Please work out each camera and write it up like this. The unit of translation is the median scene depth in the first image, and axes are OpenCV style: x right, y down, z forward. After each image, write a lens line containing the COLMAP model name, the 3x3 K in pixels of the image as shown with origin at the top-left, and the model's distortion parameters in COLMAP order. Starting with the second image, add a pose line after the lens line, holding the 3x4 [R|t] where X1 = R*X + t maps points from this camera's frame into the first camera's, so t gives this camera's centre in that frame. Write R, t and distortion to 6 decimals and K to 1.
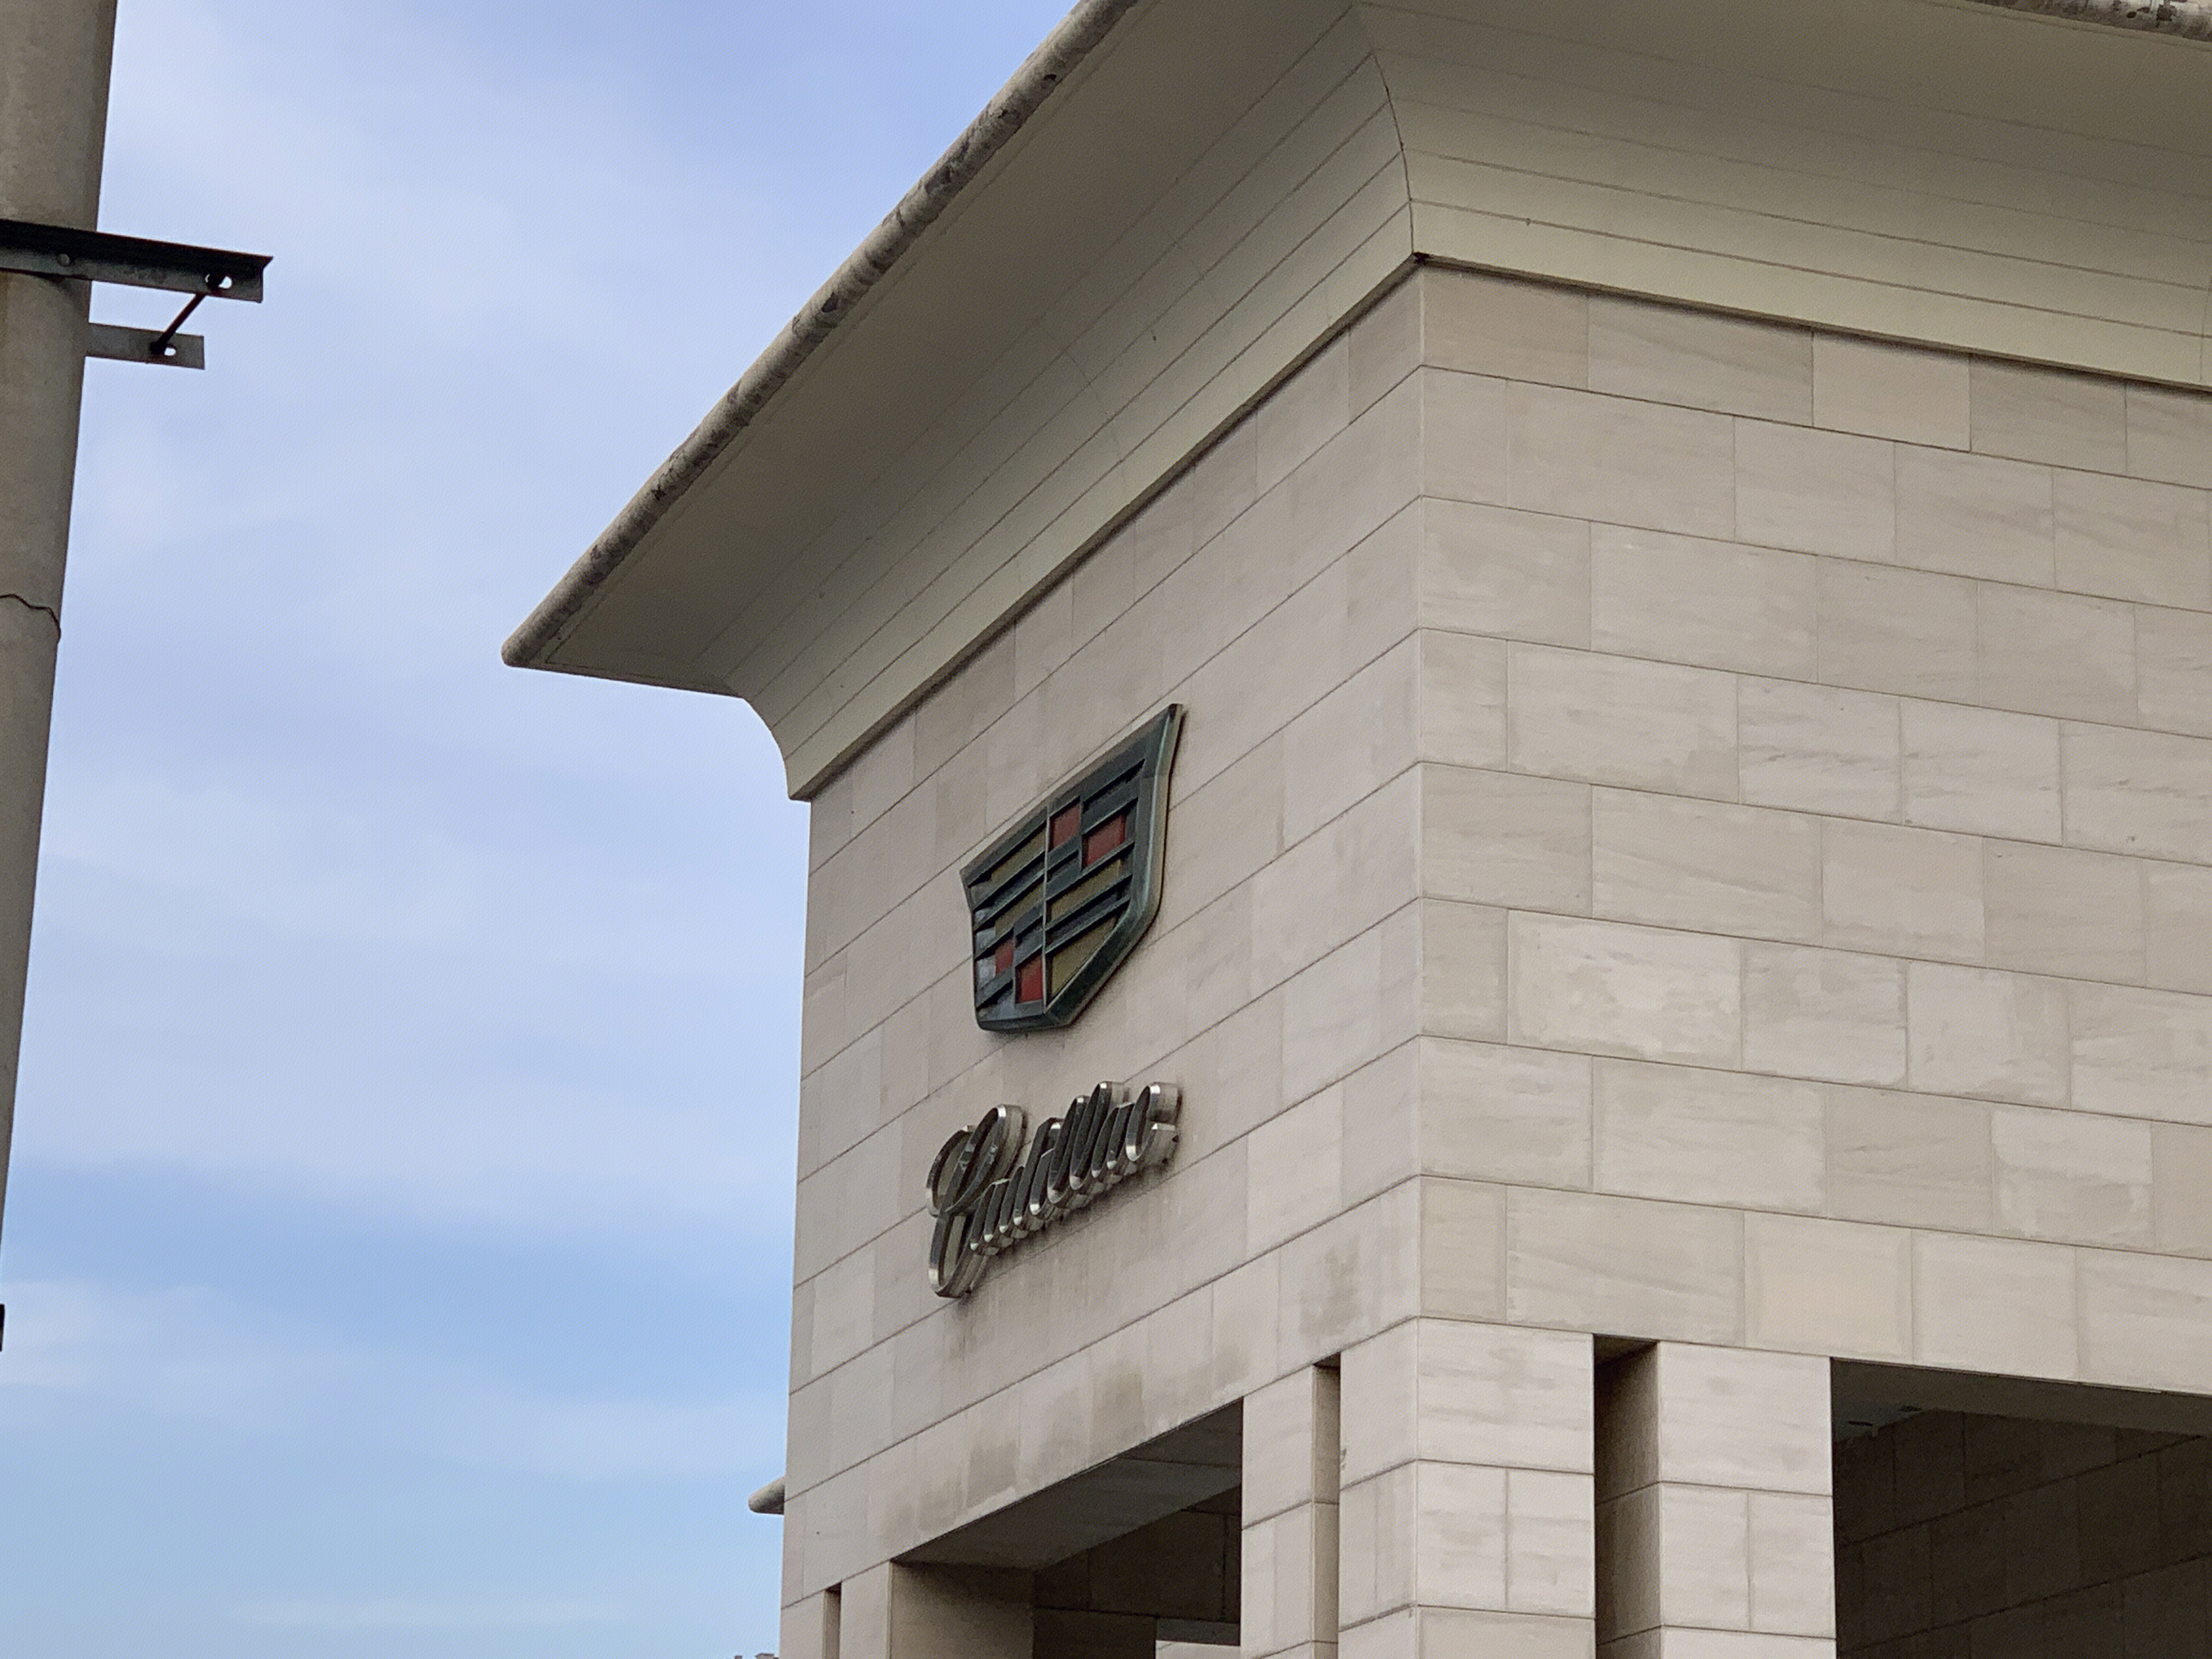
lens RADIAL K [[5827.3, 0, 1105.8], [0, 5827.3, 830.3], [0, 0, 1]] dist [-0.133189, 0.000000]
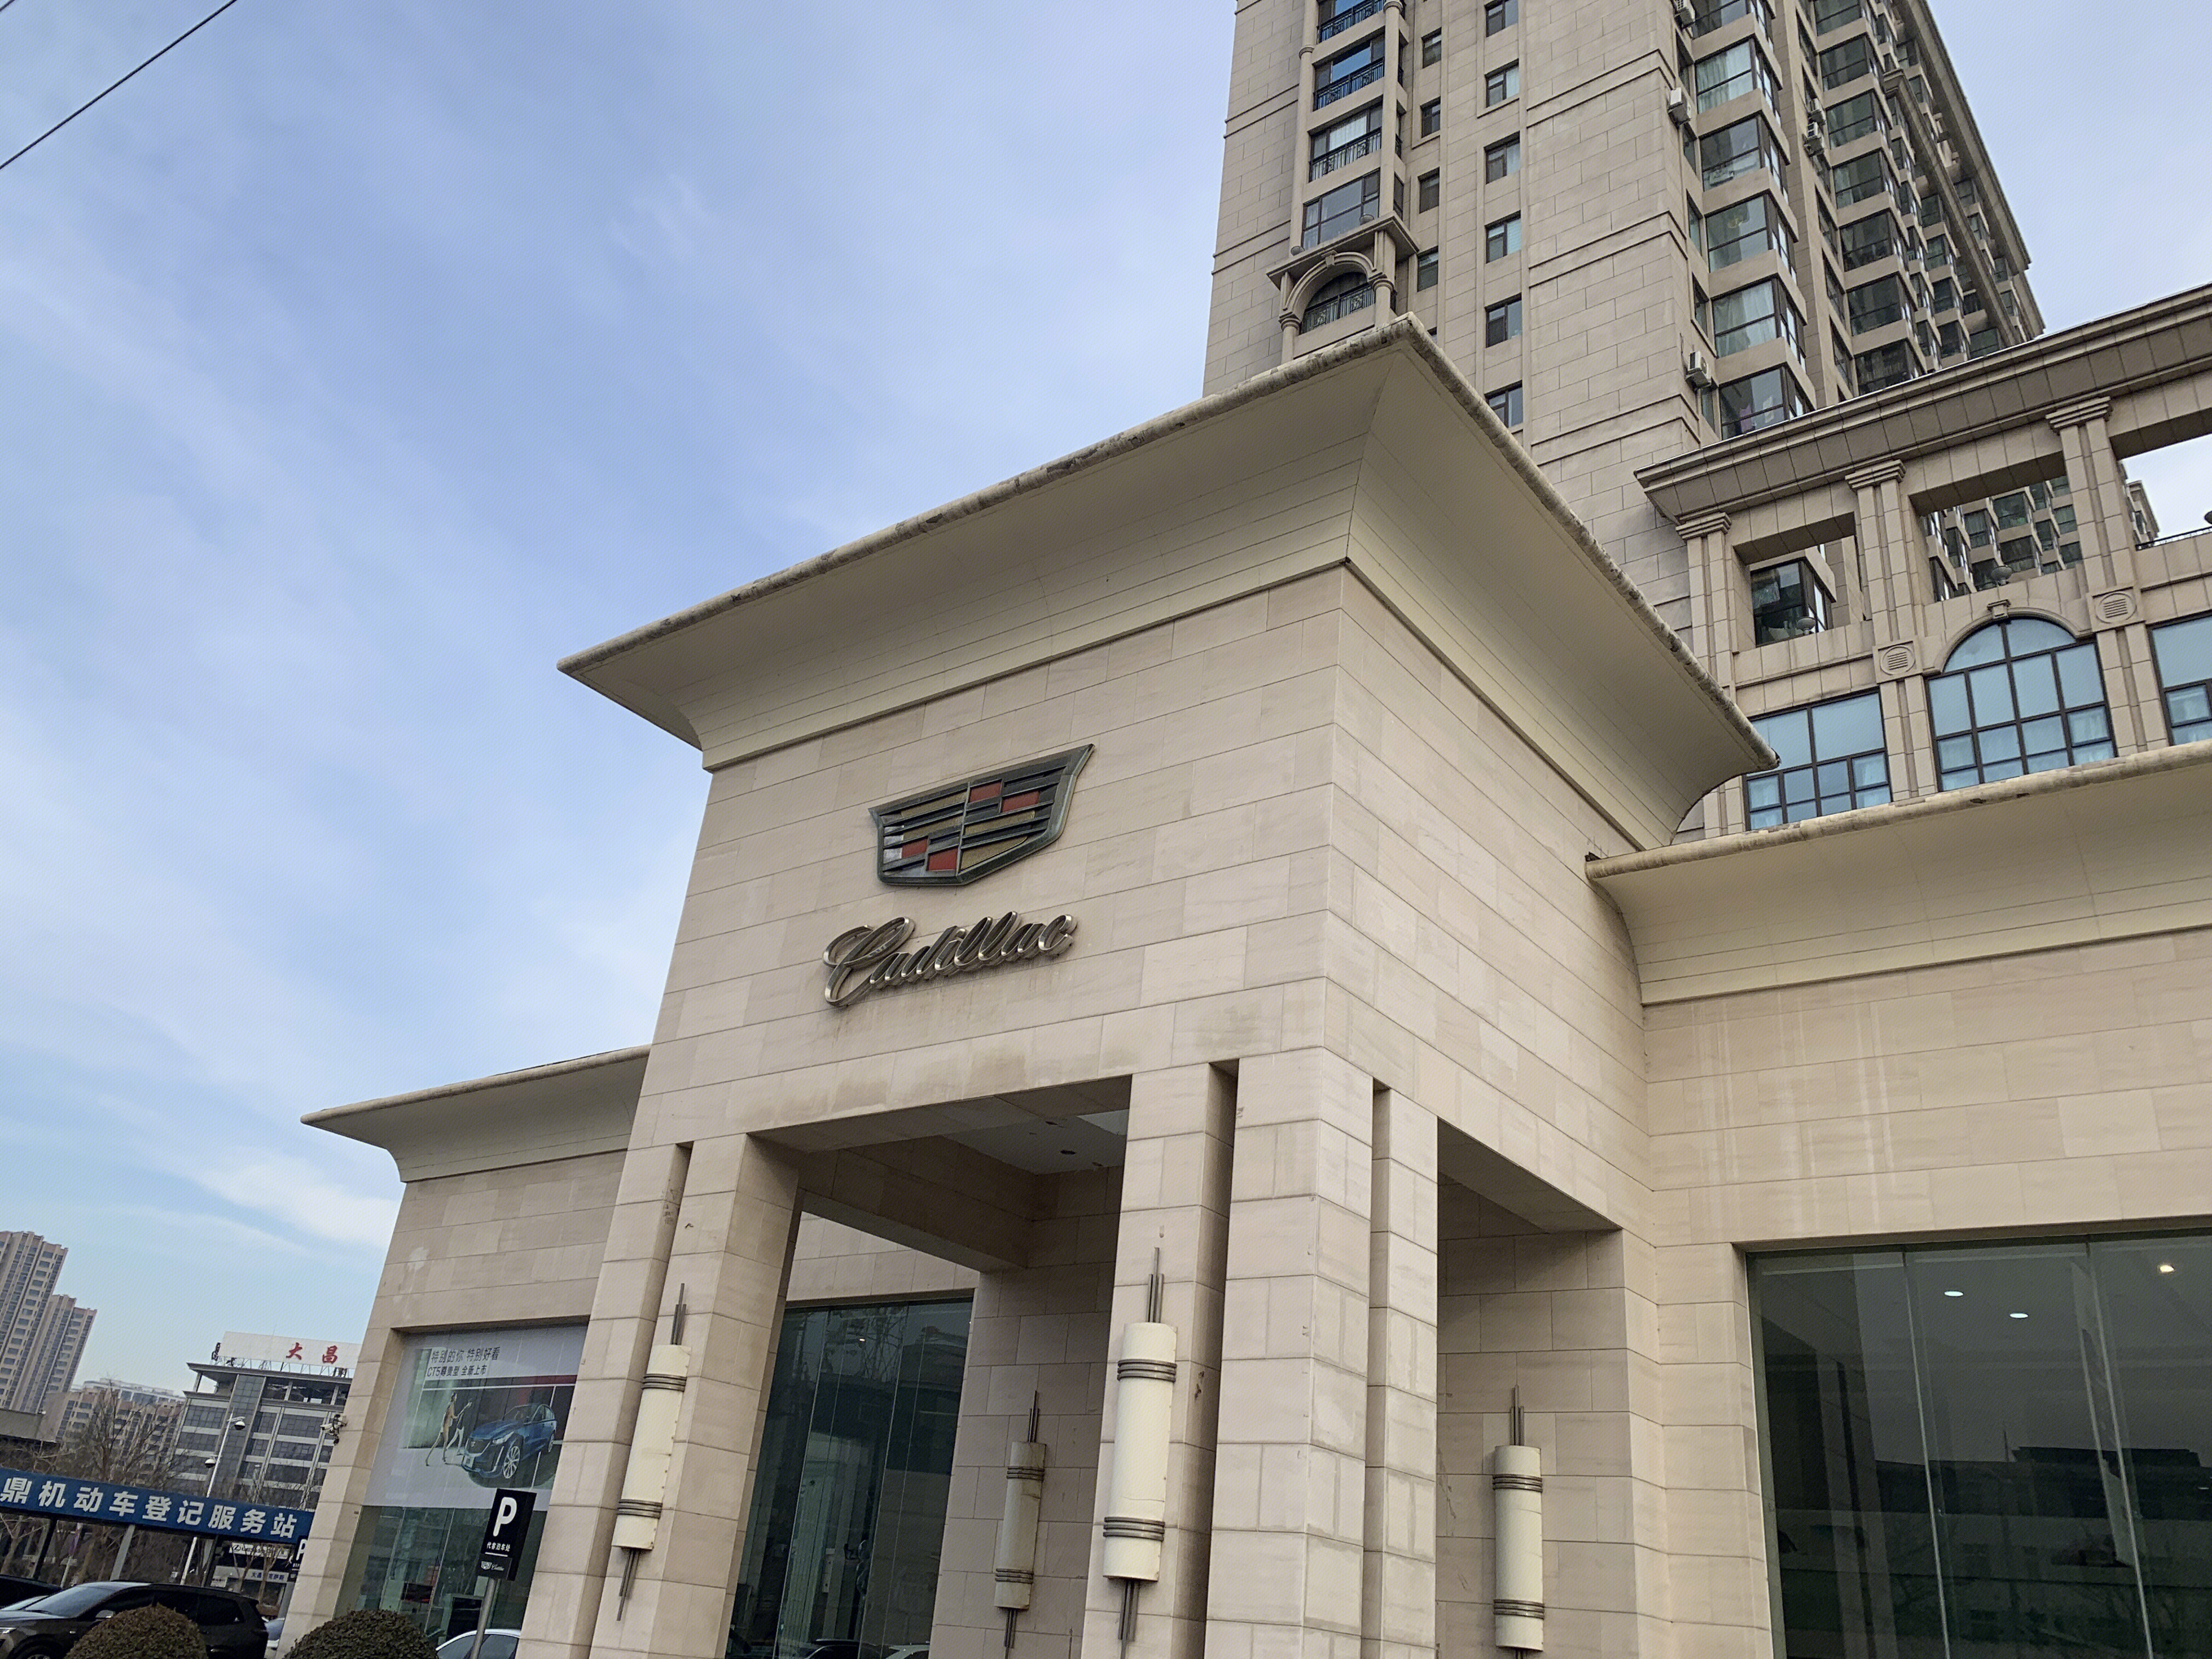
lens RADIAL K [[1742.3, 0, 1109.2], [0, 1742.3, 813.1], [0, 0, 1]] dist [0.077053, -0.000269]
pose [[0.840490, 0.292002, 0.456412, -0.274864], [-0.223415, 0.954184, -0.199042, 0.131385], [-0.493622, 0.065324, 0.867220, 0.487635]]
